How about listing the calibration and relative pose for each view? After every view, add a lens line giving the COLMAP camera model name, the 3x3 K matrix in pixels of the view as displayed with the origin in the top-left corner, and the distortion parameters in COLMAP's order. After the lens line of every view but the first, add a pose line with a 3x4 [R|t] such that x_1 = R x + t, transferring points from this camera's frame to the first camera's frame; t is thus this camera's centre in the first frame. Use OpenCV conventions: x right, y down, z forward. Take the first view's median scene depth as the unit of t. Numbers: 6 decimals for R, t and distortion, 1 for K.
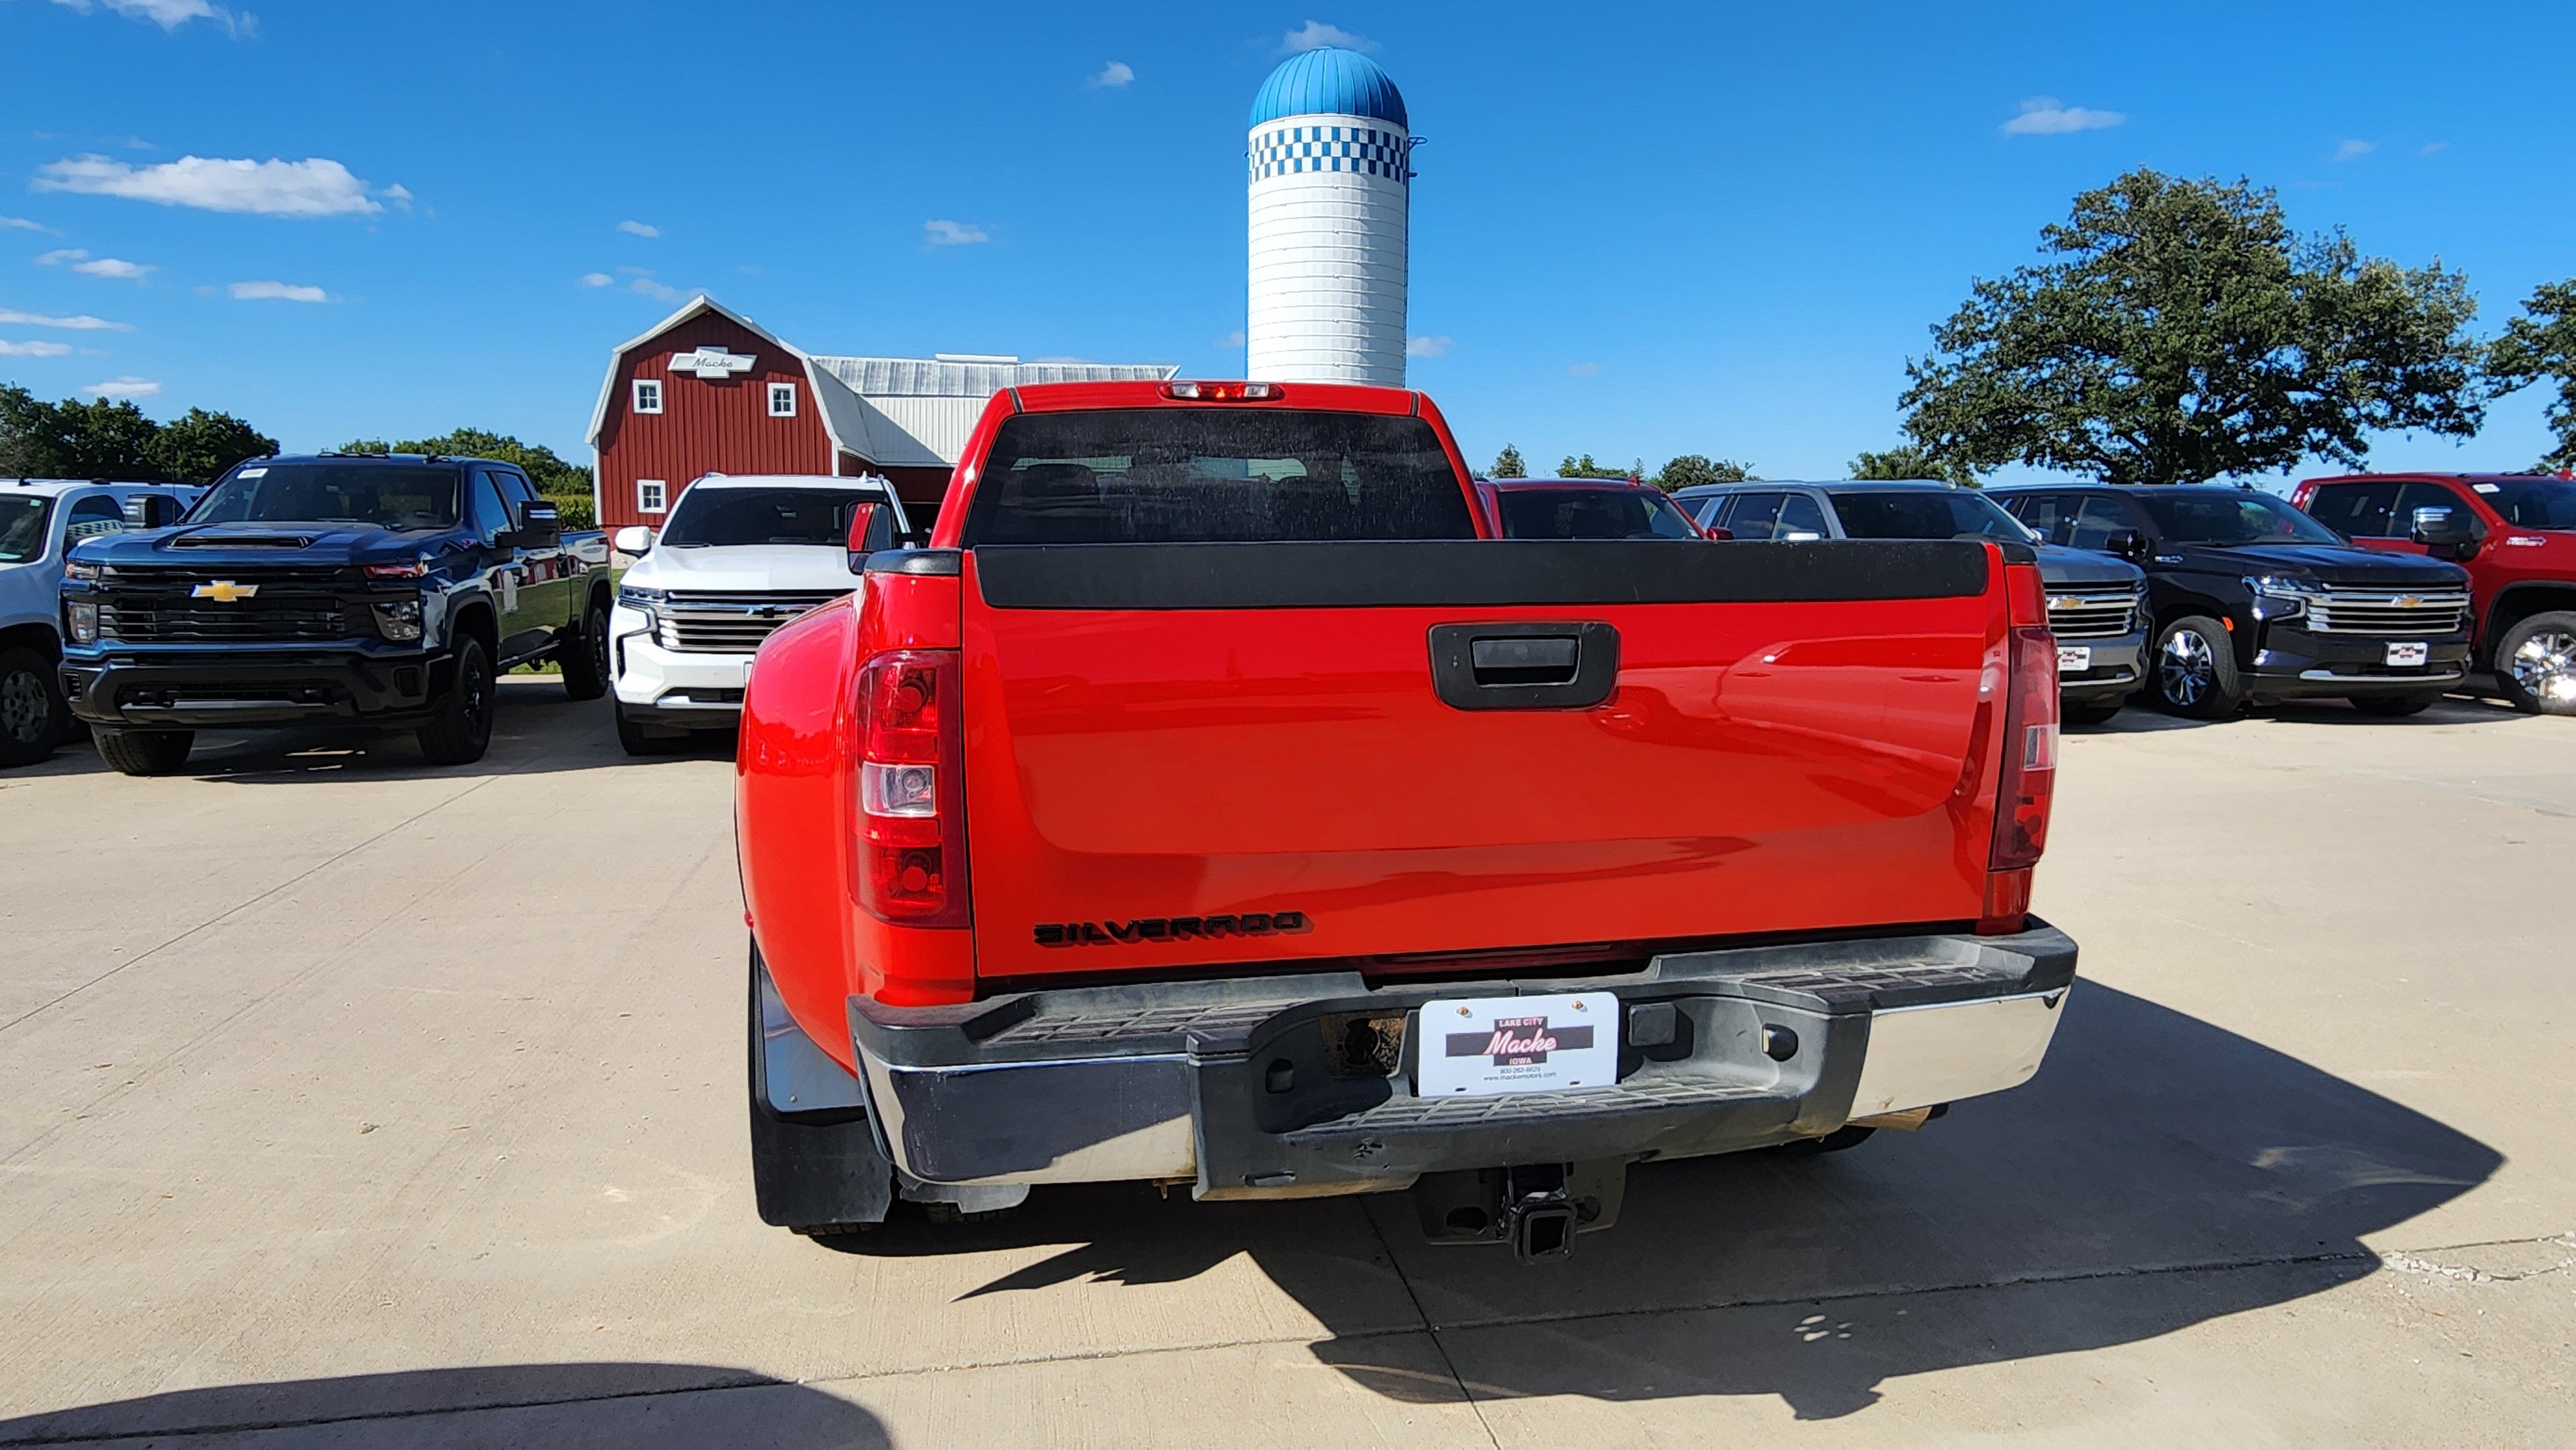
lens RADIAL K [[1529.9, 0, 1273.7], [0, 1529.9, 722.7], [0, 0, 1]] dist [-0.000177, -0.000111]
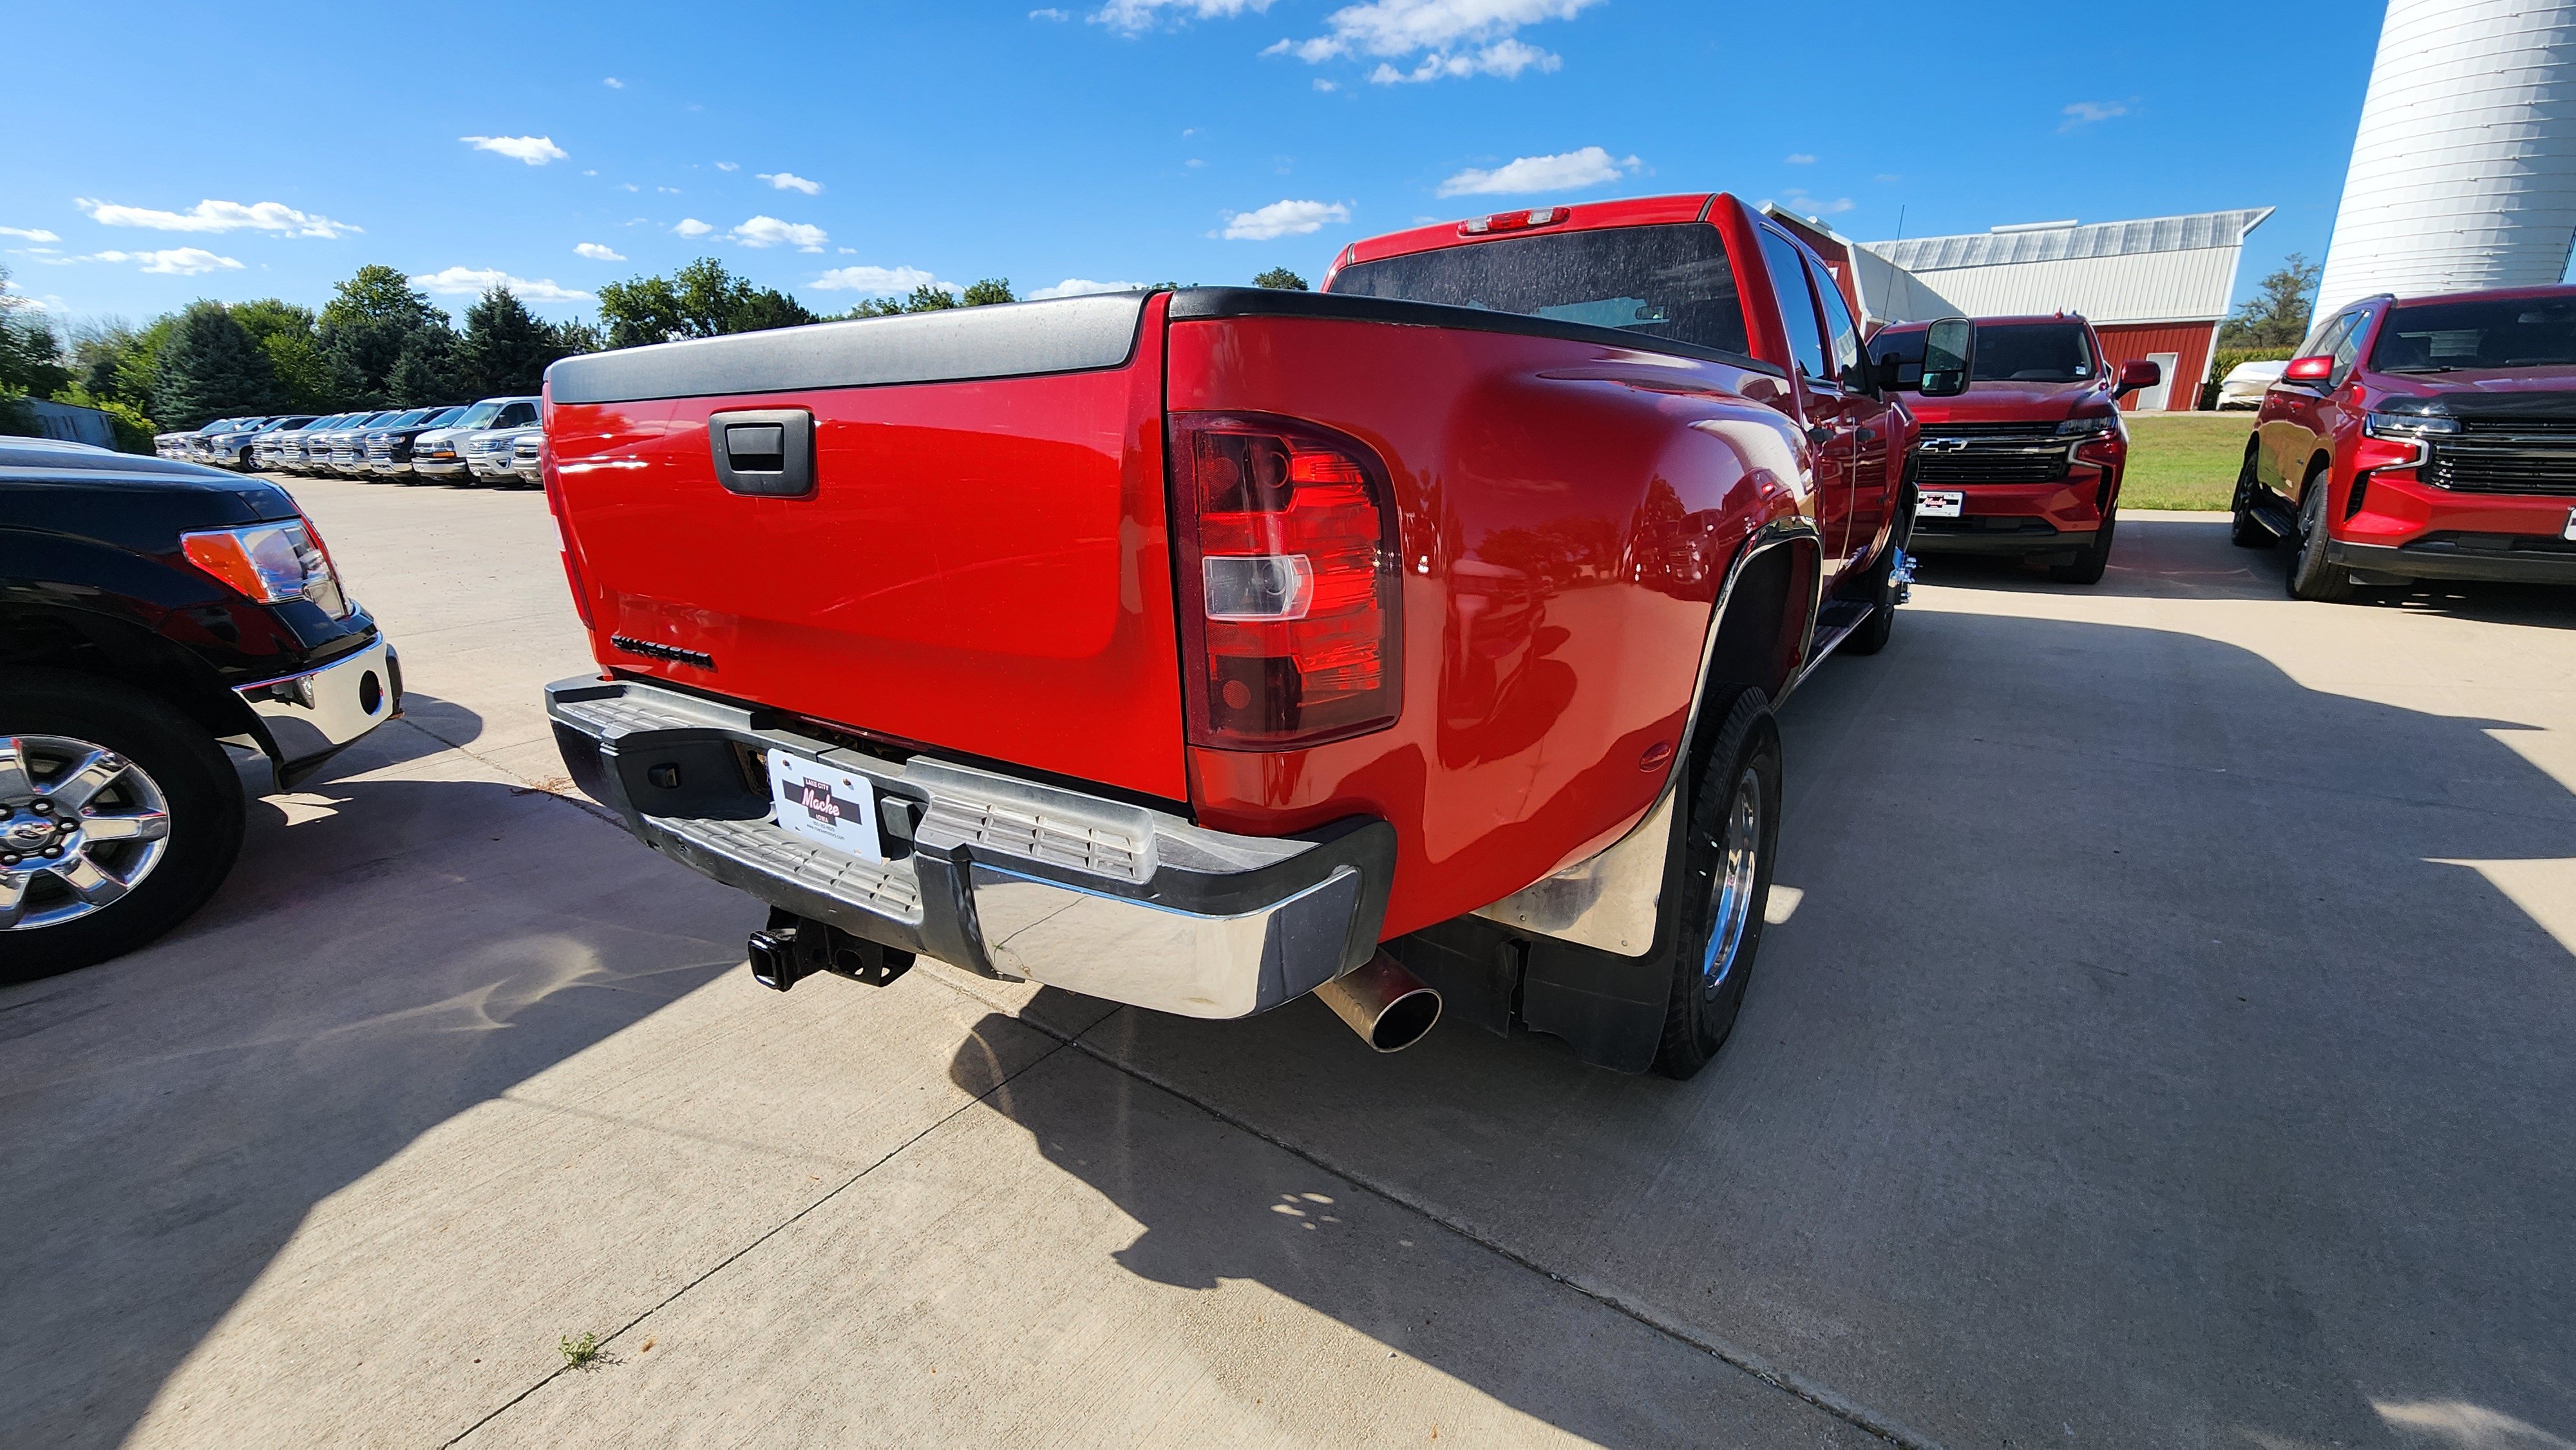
lens RADIAL K [[1065.9, 0, 1277.2], [0, 1065.9, 716.9], [0, 0, 1]] dist [-0.001465, -0.000149]
pose [[0.689241, 0.182134, -0.701266, 0.226533], [-0.062594, 0.979238, 0.192809, -0.005702], [0.721824, -0.088997, 0.686331, 0.173998]]
